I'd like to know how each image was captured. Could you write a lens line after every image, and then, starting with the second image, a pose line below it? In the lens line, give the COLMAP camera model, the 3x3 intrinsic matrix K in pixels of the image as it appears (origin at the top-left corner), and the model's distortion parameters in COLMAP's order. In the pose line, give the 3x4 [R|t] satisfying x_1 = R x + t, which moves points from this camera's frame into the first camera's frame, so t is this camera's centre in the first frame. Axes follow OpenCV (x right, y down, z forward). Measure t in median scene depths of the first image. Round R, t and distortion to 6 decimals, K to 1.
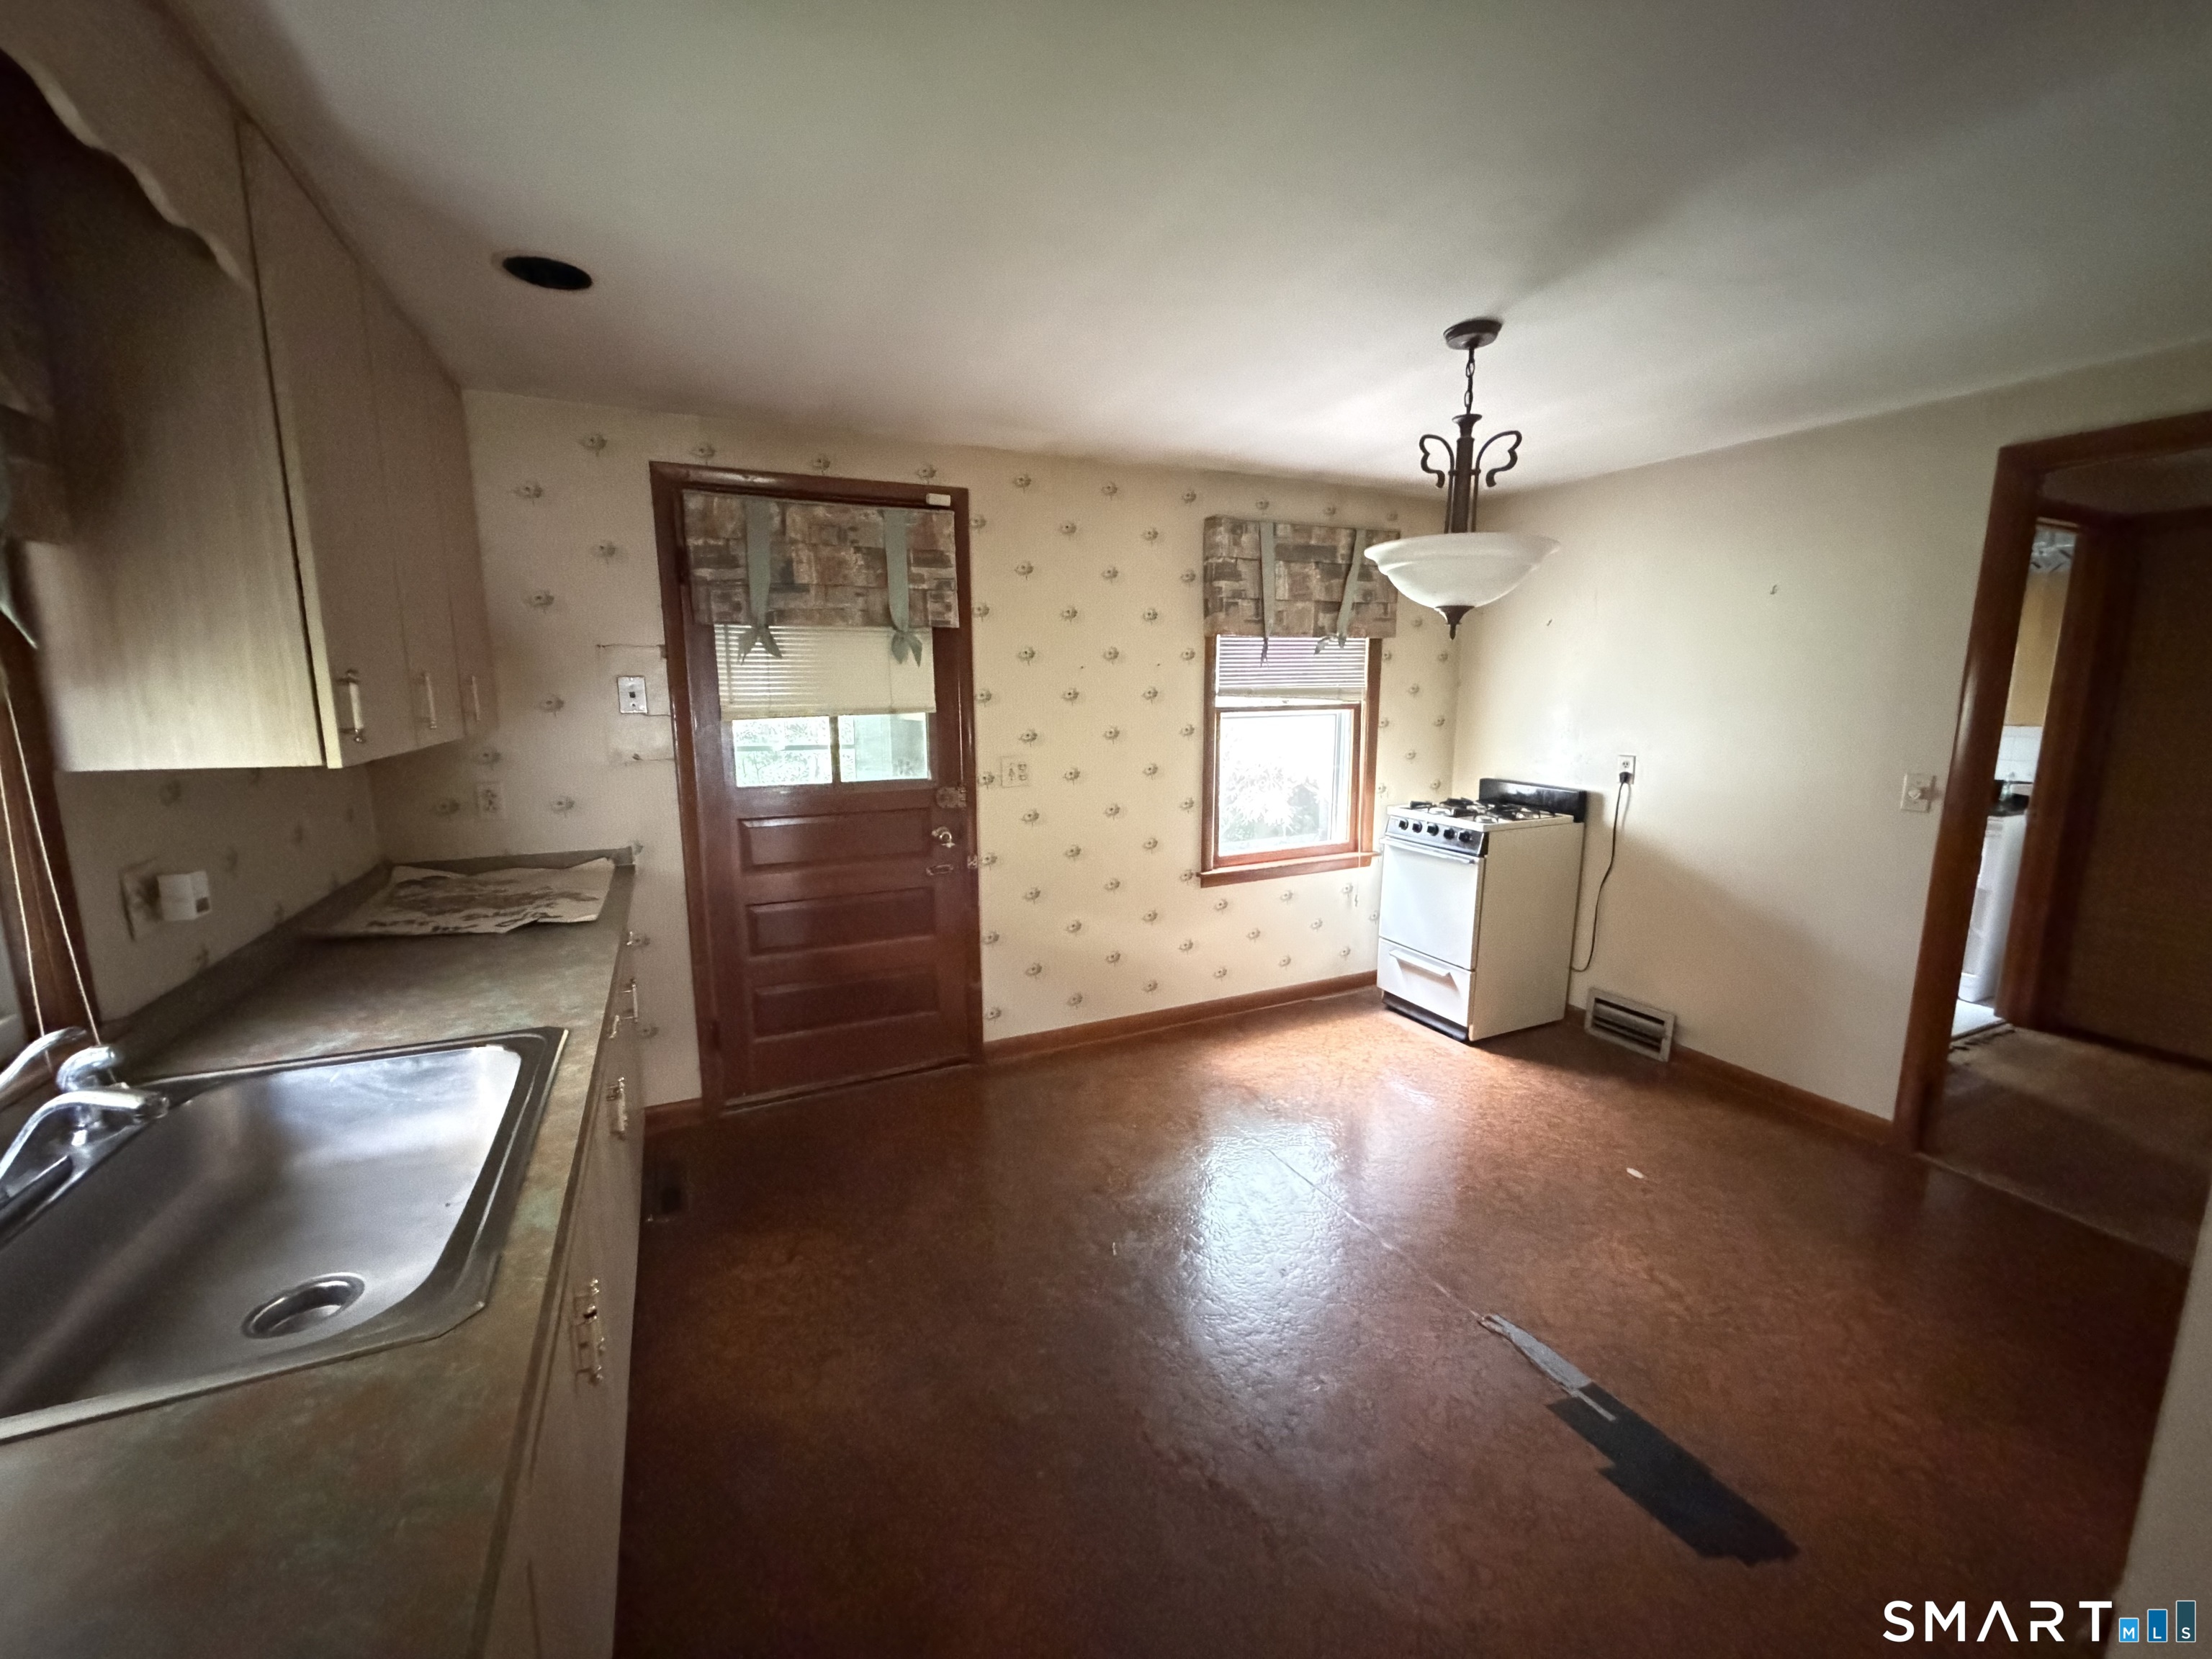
lens RADIAL K [[874.2, 0, 1106.0], [0, 874.2, 829.5], [0, 0, 1]] dist [0.002159, 0.000254]
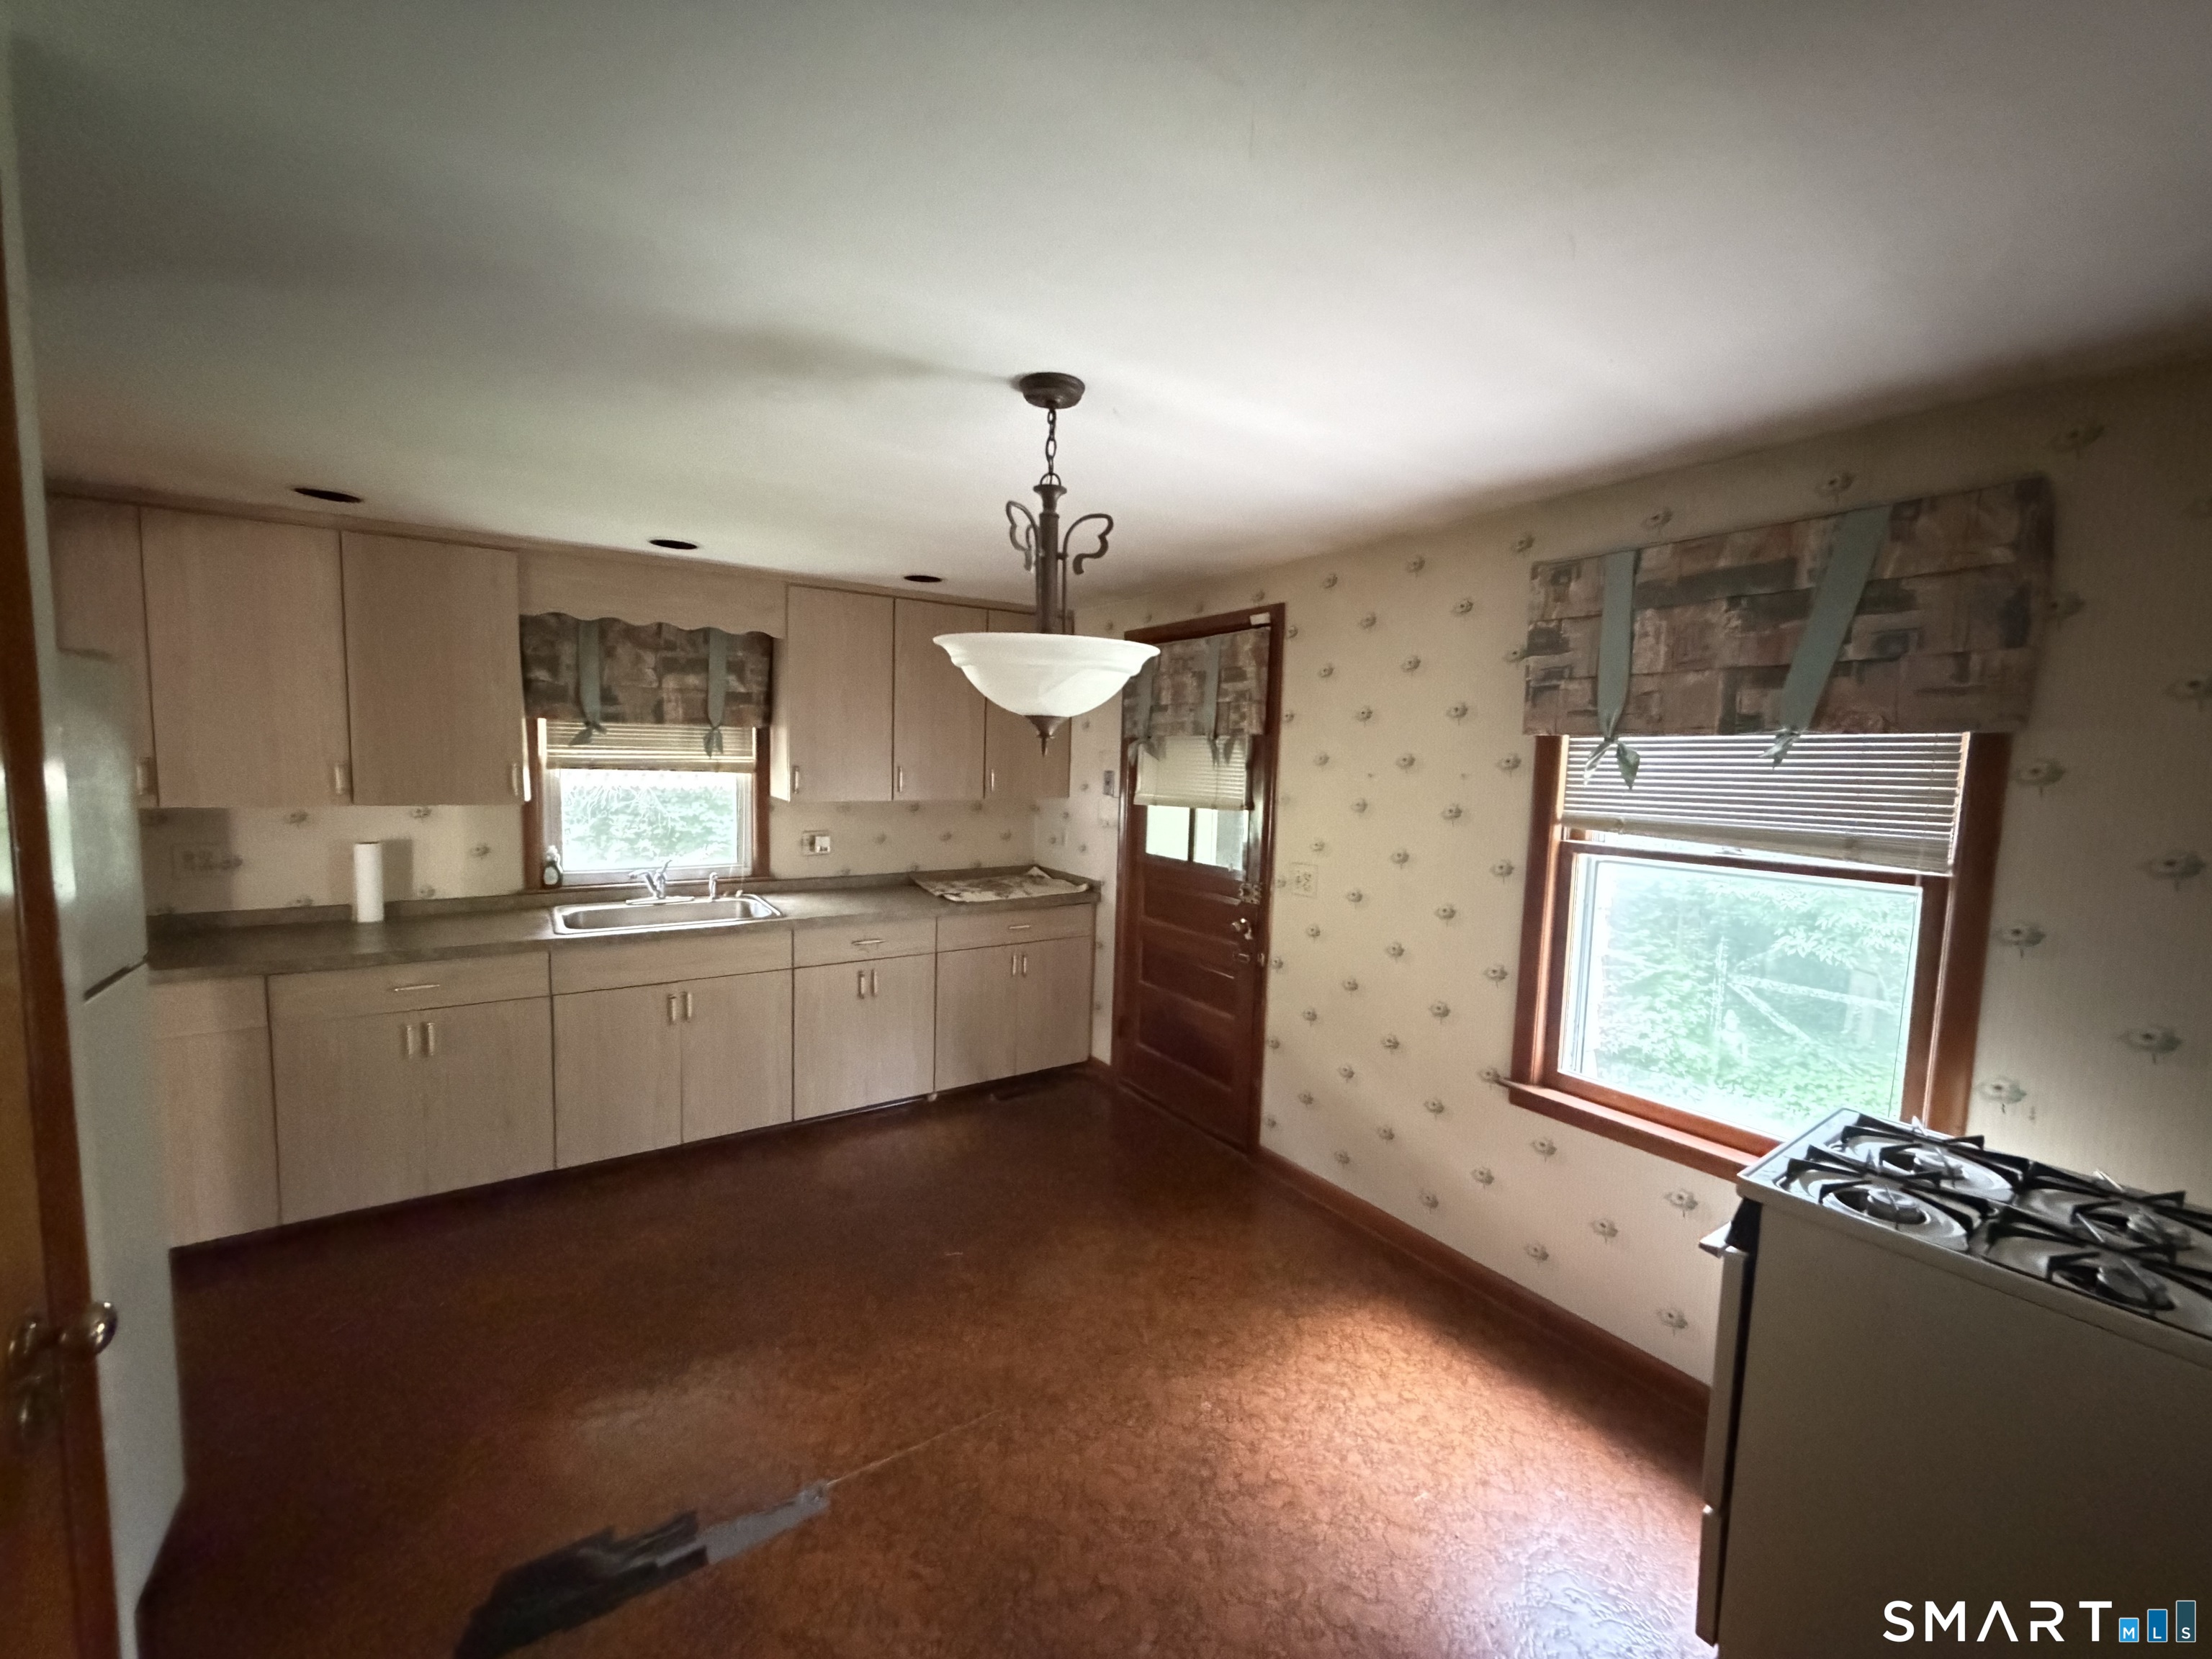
lens RADIAL K [[874.2, 0, 1106.0], [0, 874.2, 829.5], [0, 0, 1]] dist [0.002159, 0.000254]
pose [[0.154652, 0.094801, -0.983410, 0.783570], [-0.187872, 0.980045, 0.064932, -0.139519], [0.969942, 0.174714, 0.169377, 0.607705]]
